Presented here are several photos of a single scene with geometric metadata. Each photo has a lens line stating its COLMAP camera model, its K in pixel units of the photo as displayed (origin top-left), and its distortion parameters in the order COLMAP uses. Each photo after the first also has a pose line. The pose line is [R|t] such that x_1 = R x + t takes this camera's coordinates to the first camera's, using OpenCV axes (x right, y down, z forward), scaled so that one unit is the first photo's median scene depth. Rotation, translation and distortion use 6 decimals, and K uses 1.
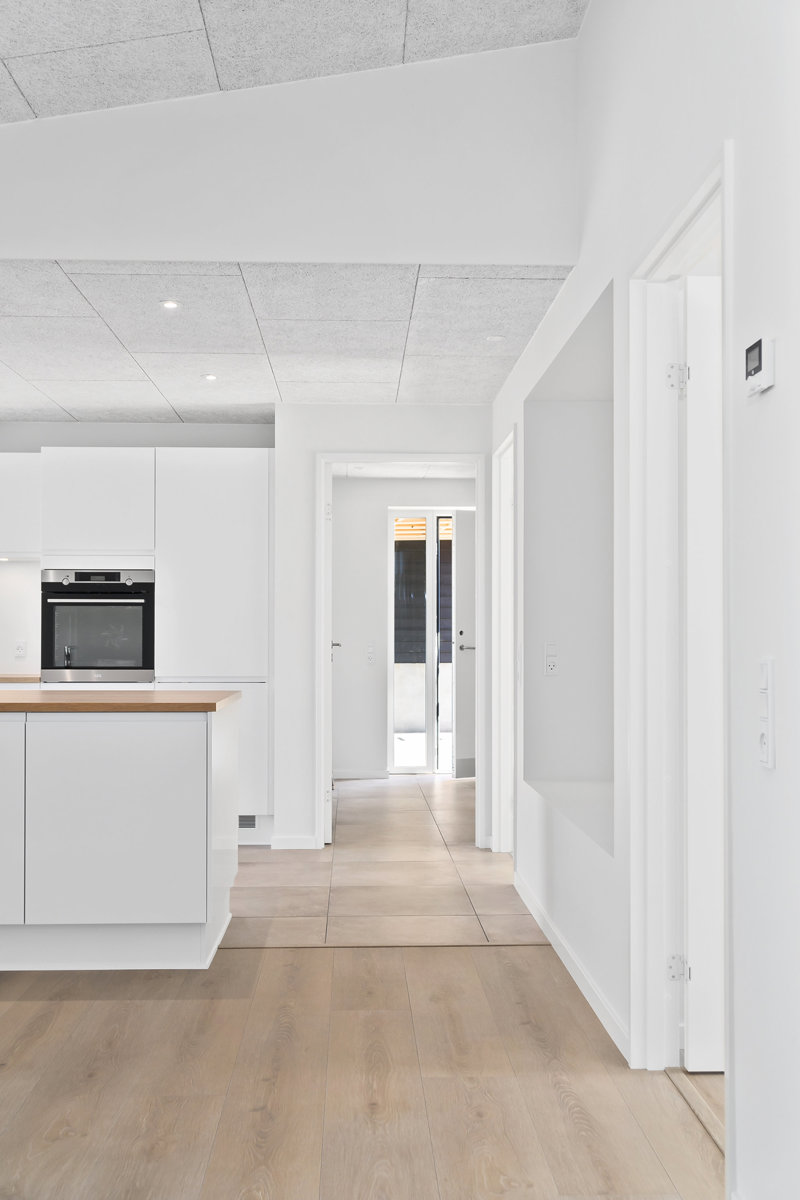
lens RADIAL K [[1206.0, 0, 400.0], [0, 1206.0, 600.0], [0, 0, 1]] dist [-0.021206, -0.007424]
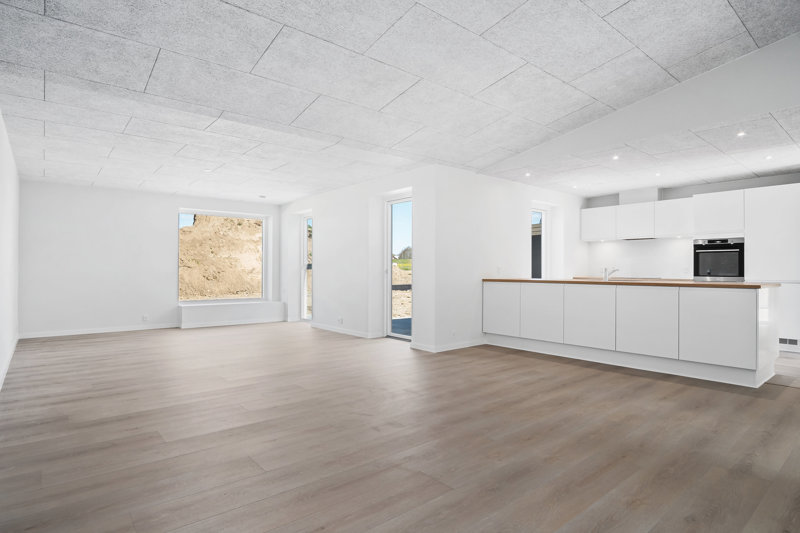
lens RADIAL K [[430.6, 0, 400.0], [0, 430.6, 266.5], [0, 0, 1]] dist [0.000617, 0.000228]
pose [[0.598807, 0.001737, -0.800891, 0.090860], [0.010894, 0.999887, 0.010313, 0.019088], [0.800819, -0.014900, 0.598721, -0.127293]]
